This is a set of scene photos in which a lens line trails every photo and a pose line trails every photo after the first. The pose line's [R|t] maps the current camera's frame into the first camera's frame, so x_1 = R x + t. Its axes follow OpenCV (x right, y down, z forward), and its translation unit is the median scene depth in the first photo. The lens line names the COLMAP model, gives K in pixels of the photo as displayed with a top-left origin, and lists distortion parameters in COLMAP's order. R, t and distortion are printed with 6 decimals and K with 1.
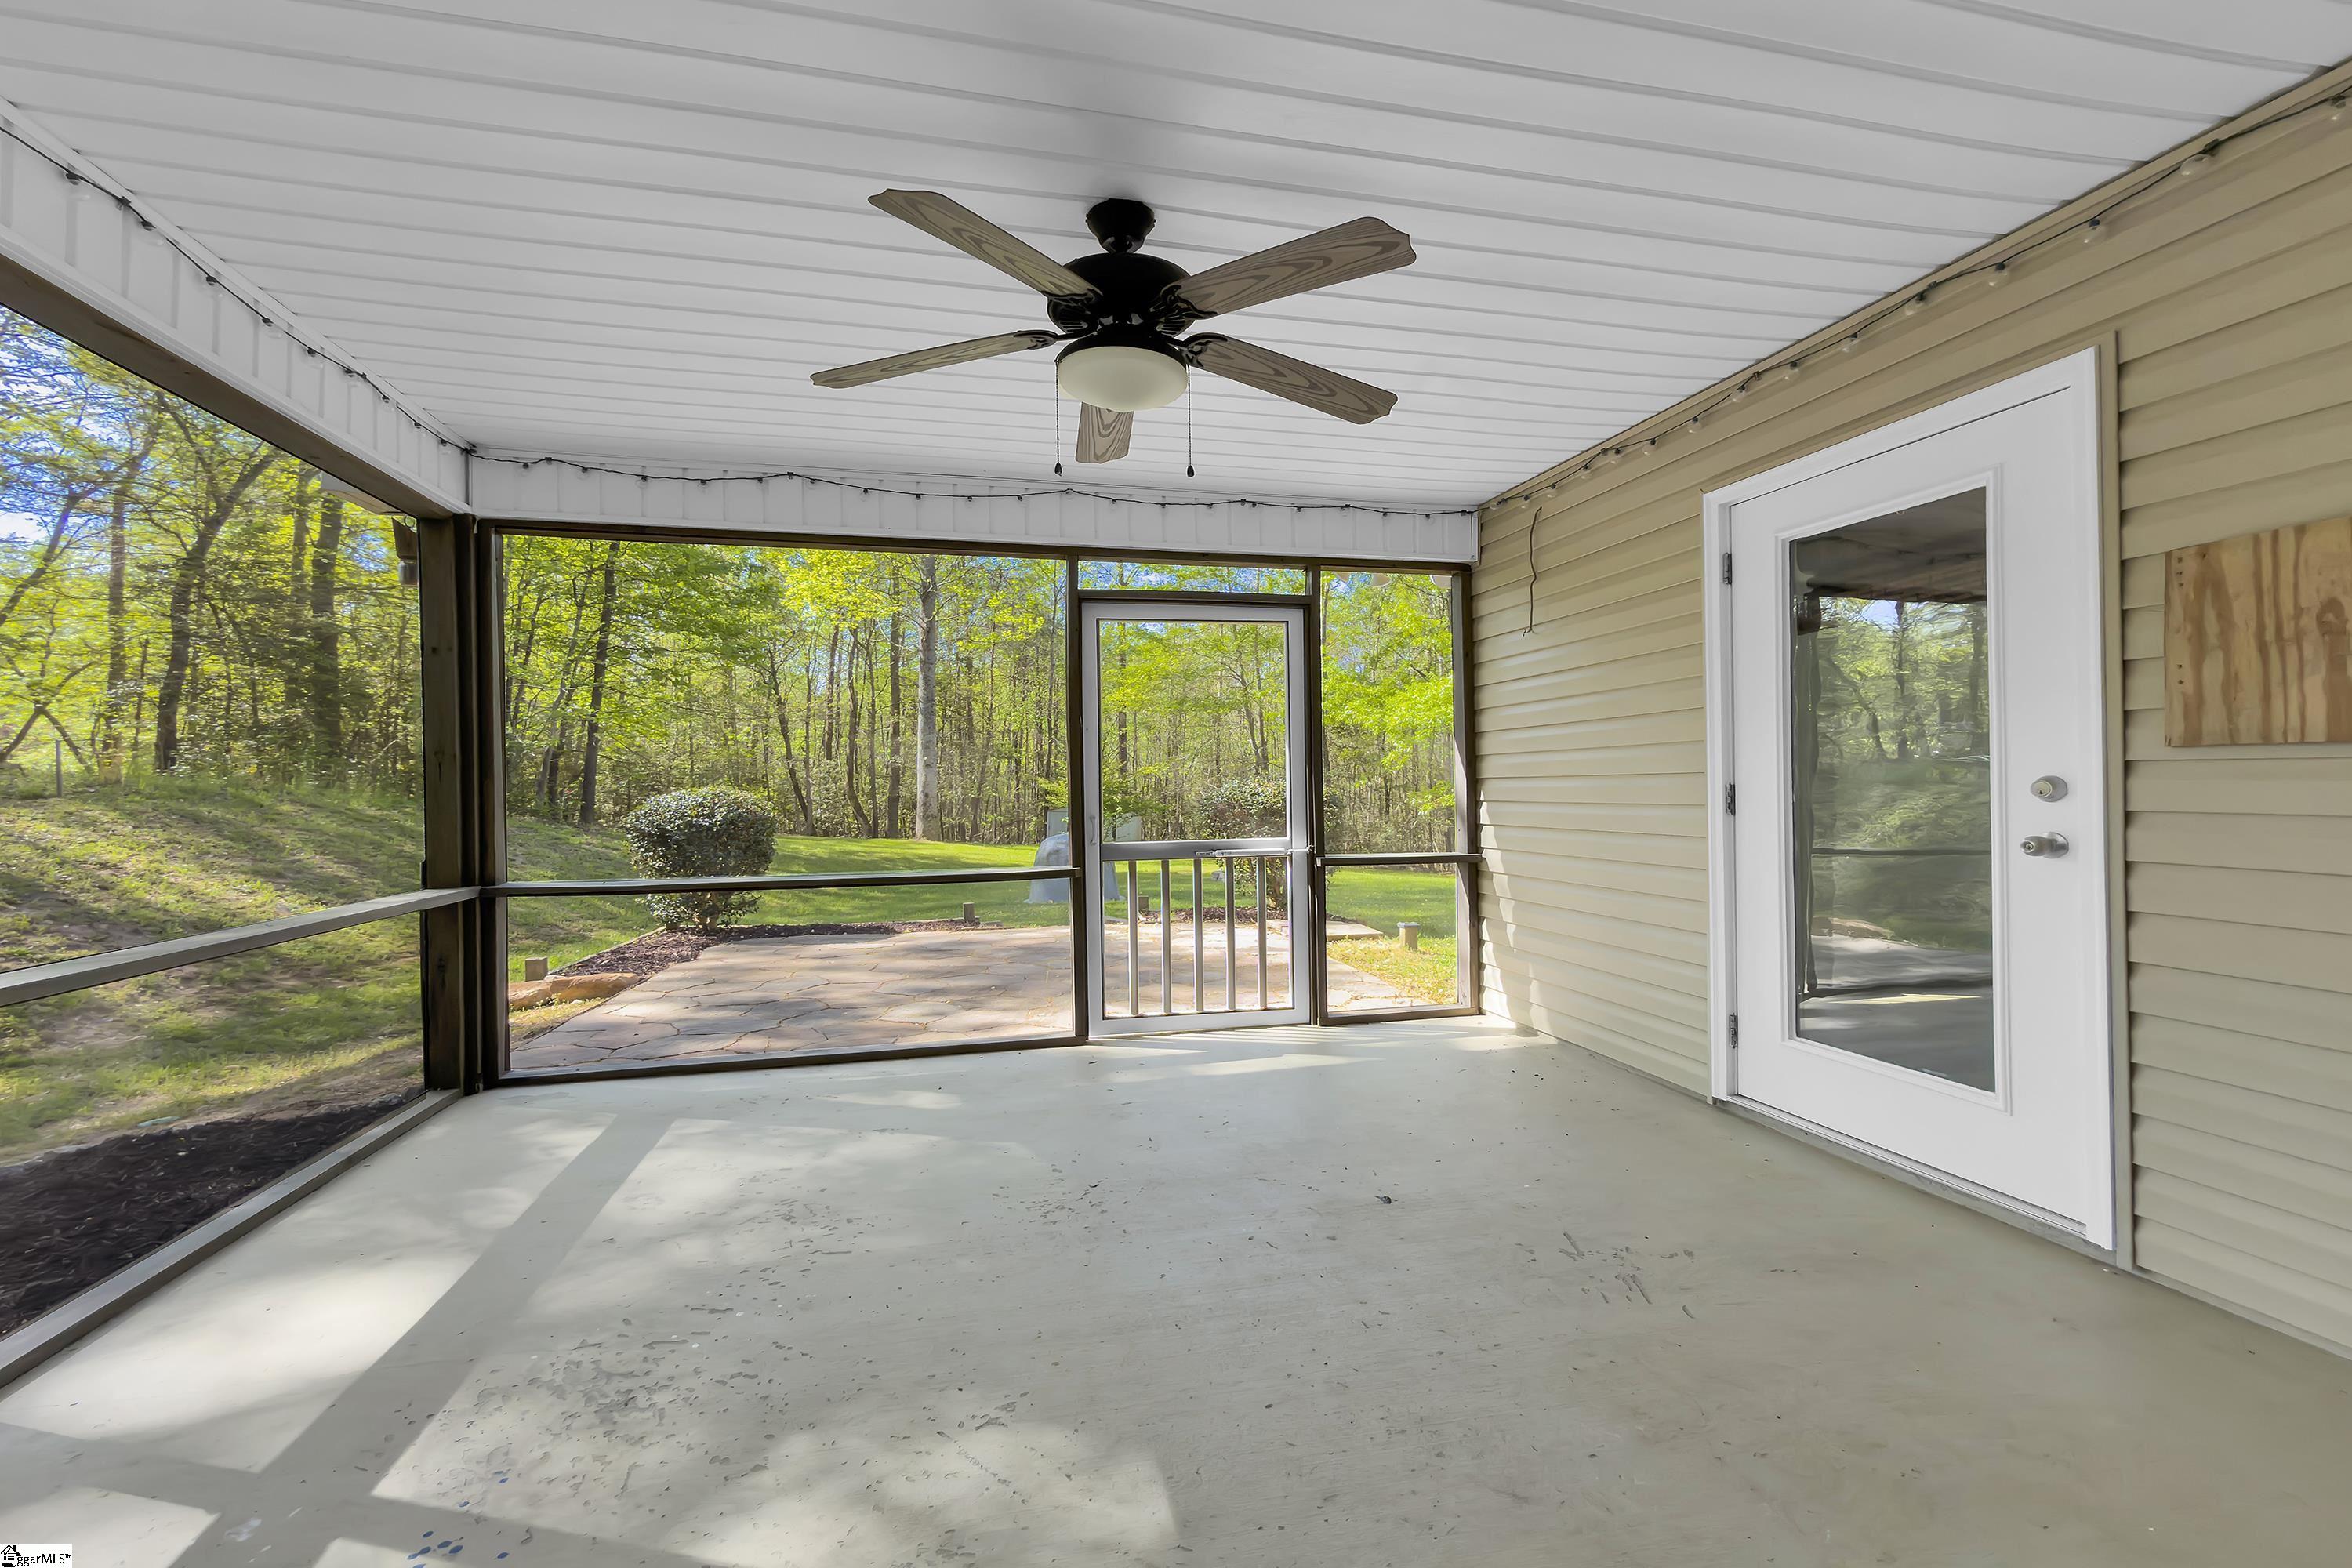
lens RADIAL K [[952.5, 0, 1191.4], [0, 952.5, 776.7], [0, 0, 1]] dist [0.001234, 0.000052]
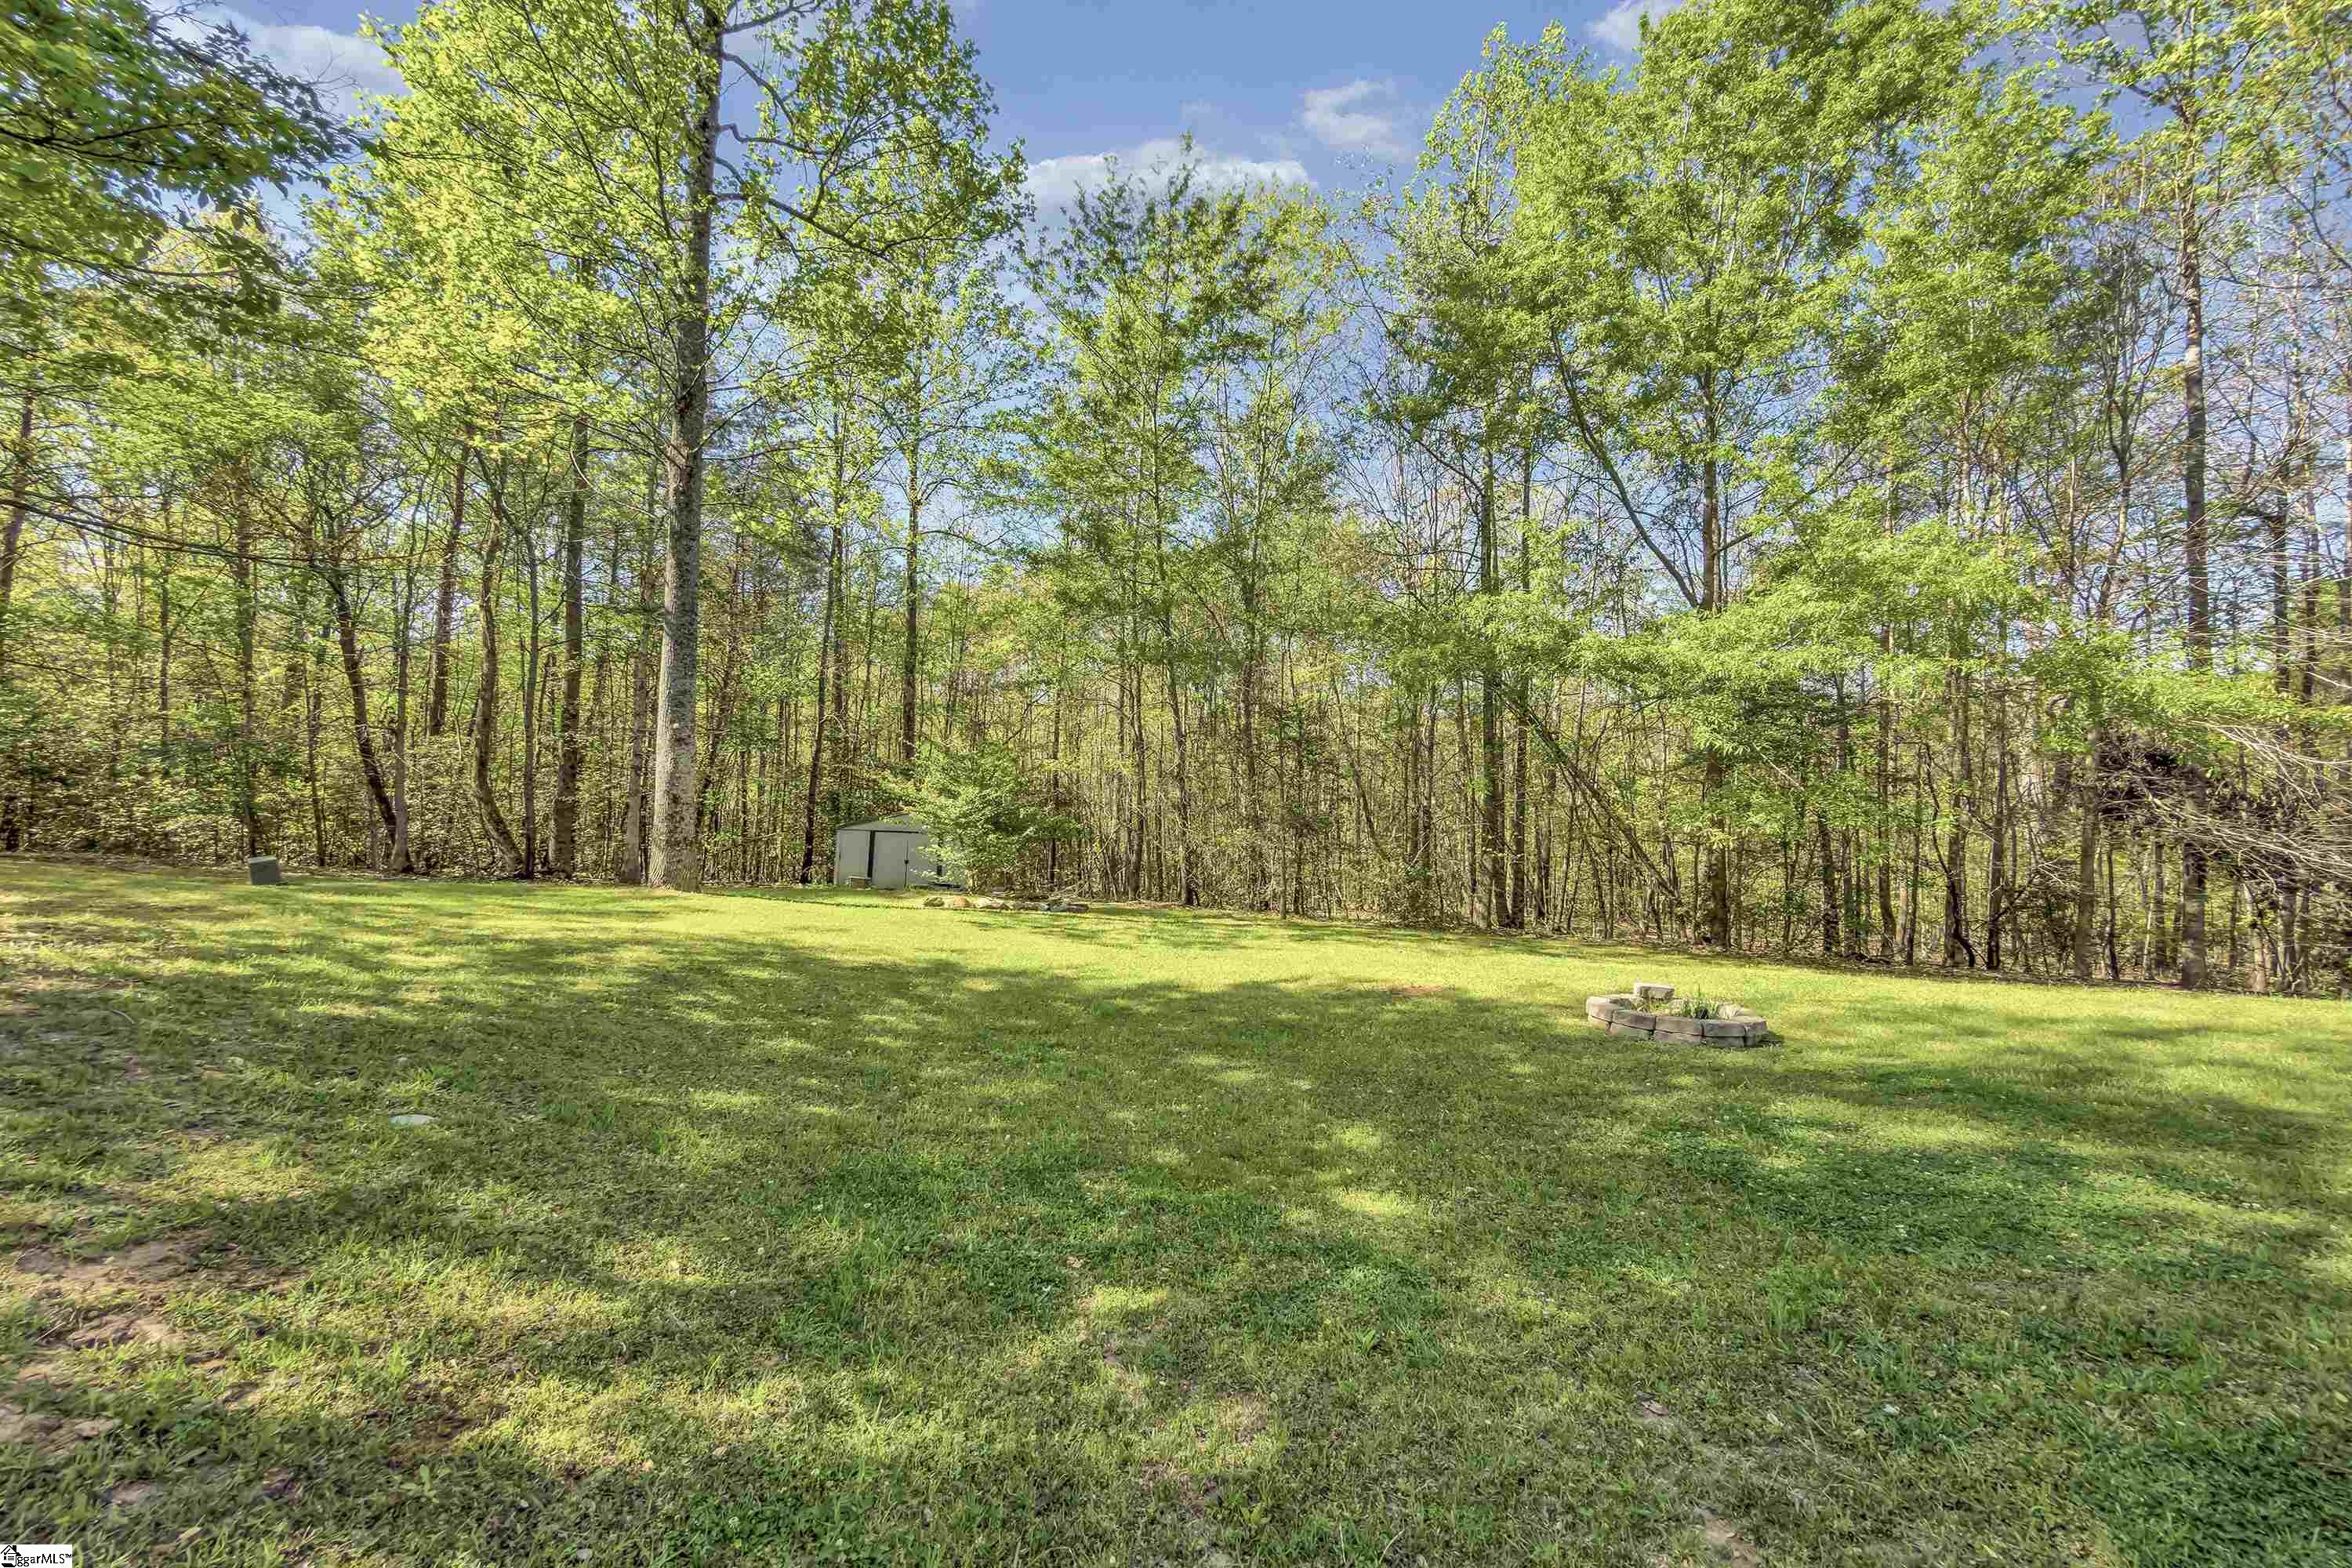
lens RADIAL K [[952.5, 0, 1126.6], [0, 952.5, 794.9], [0, 0, 1]] dist [0.001234, 0.000052]
pose [[0.963163, 0.035971, 0.266500, -0.320633], [-0.032611, 0.999323, -0.017023, 0.031555], [-0.266932, 0.007705, 0.963684, 0.797754]]
